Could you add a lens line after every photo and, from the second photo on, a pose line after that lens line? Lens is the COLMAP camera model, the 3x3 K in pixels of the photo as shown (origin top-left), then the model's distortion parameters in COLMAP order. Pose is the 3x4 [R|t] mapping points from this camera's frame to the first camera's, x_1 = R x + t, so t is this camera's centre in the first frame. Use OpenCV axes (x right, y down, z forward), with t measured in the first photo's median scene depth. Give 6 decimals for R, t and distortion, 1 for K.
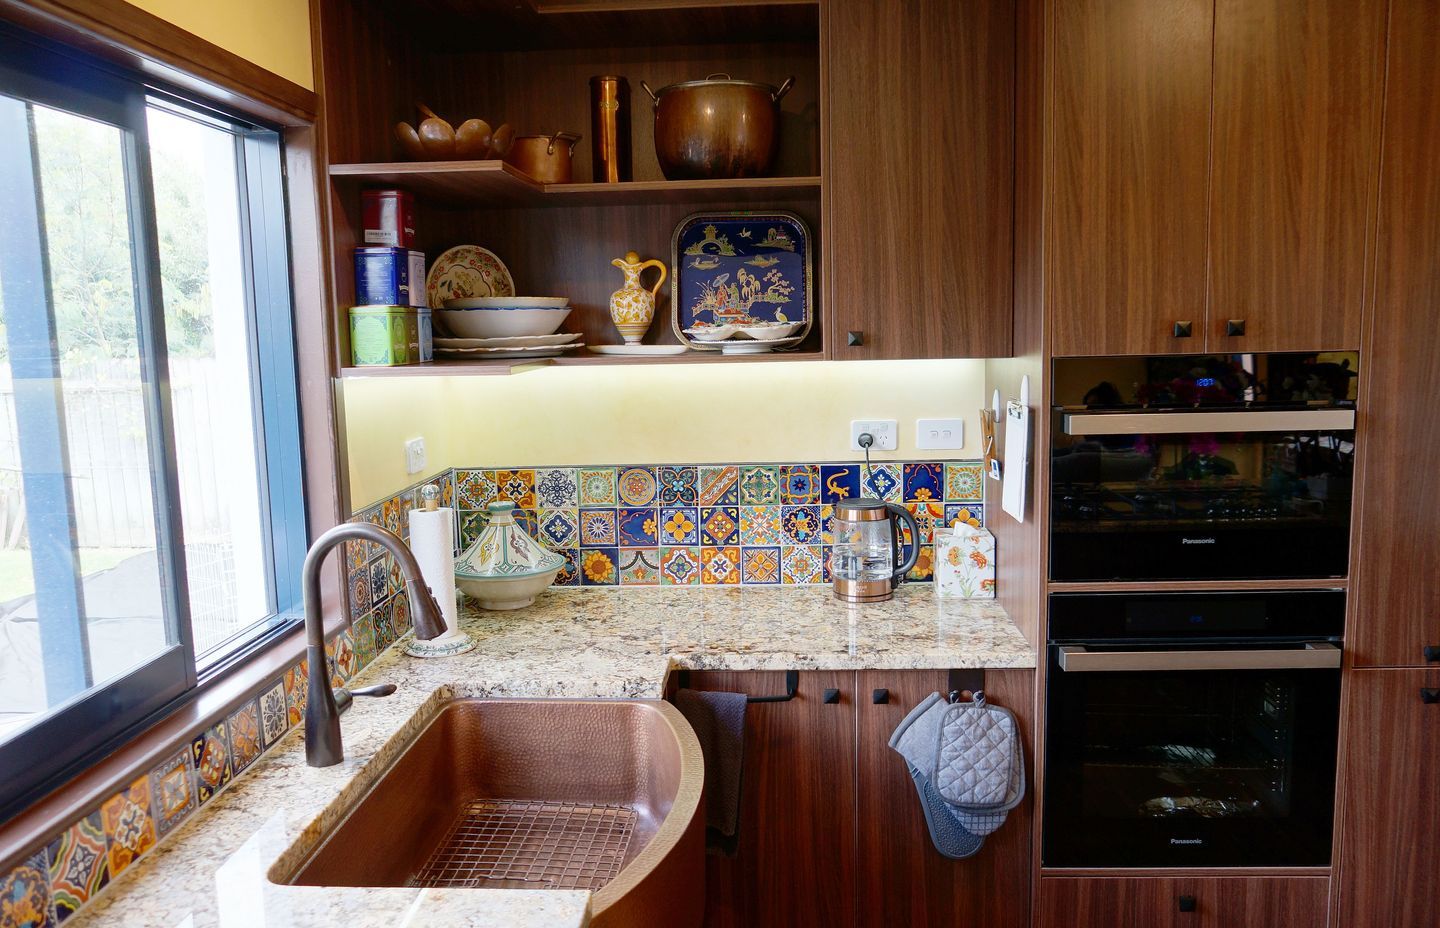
lens RADIAL K [[1112.2, 0, 742.9], [0, 1112.2, 466.6], [0, 0, 1]] dist [-0.048762, 0.064299]
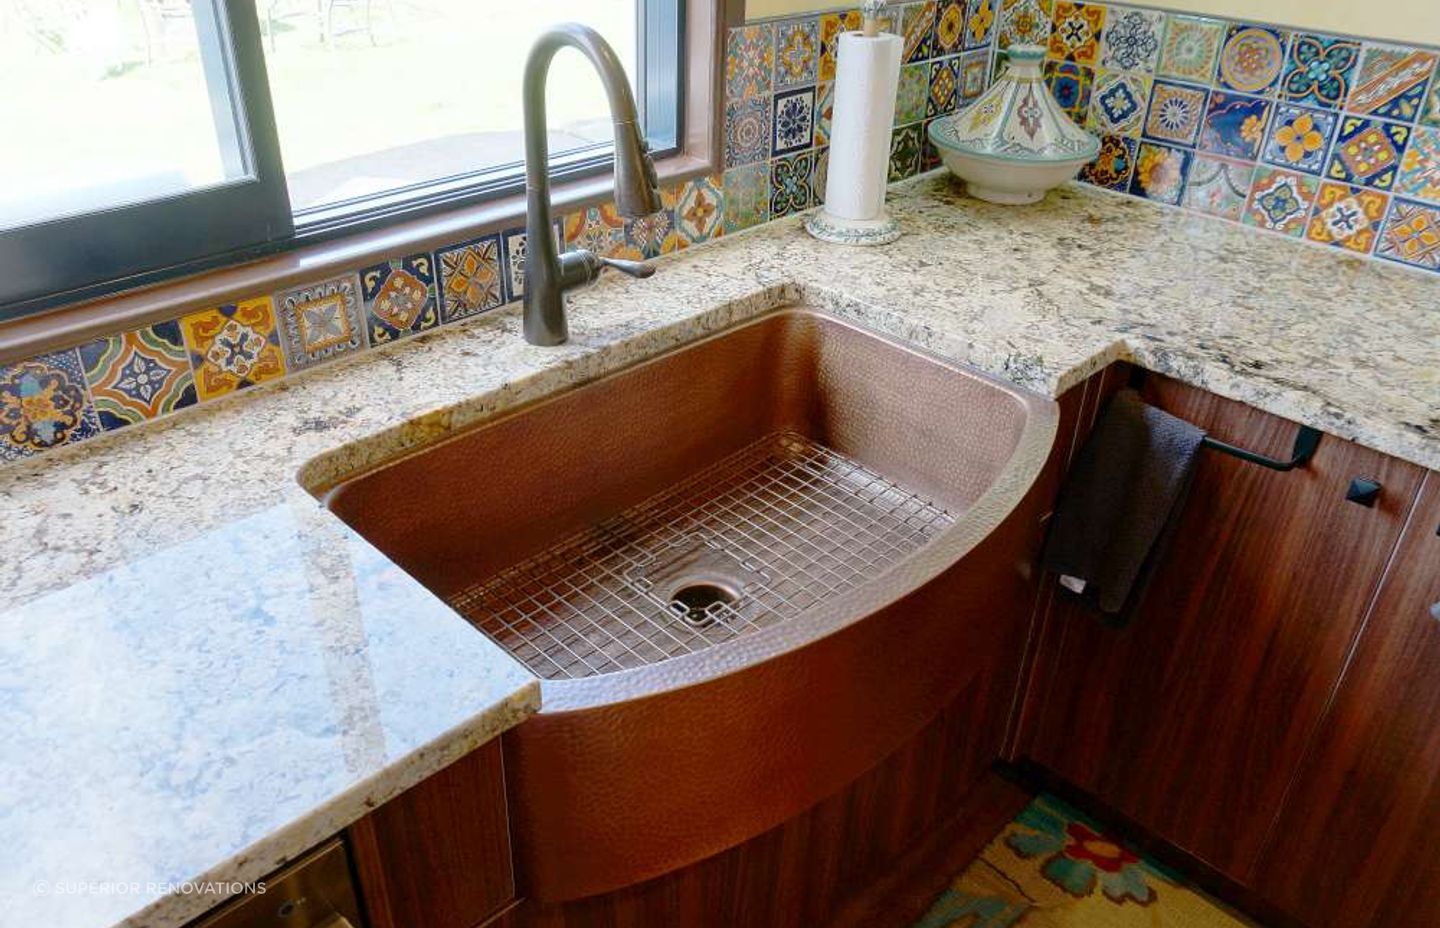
lens RADIAL K [[1112.2, 0, 742.9], [0, 1112.2, 466.6], [0, 0, 1]] dist [-0.048762, 0.064299]
pose [[0.745763, 0.379675, -0.547435, 0.139221], [-0.134805, 0.890714, 0.434114, -0.010301], [0.652430, -0.249949, 0.715444, 0.356542]]
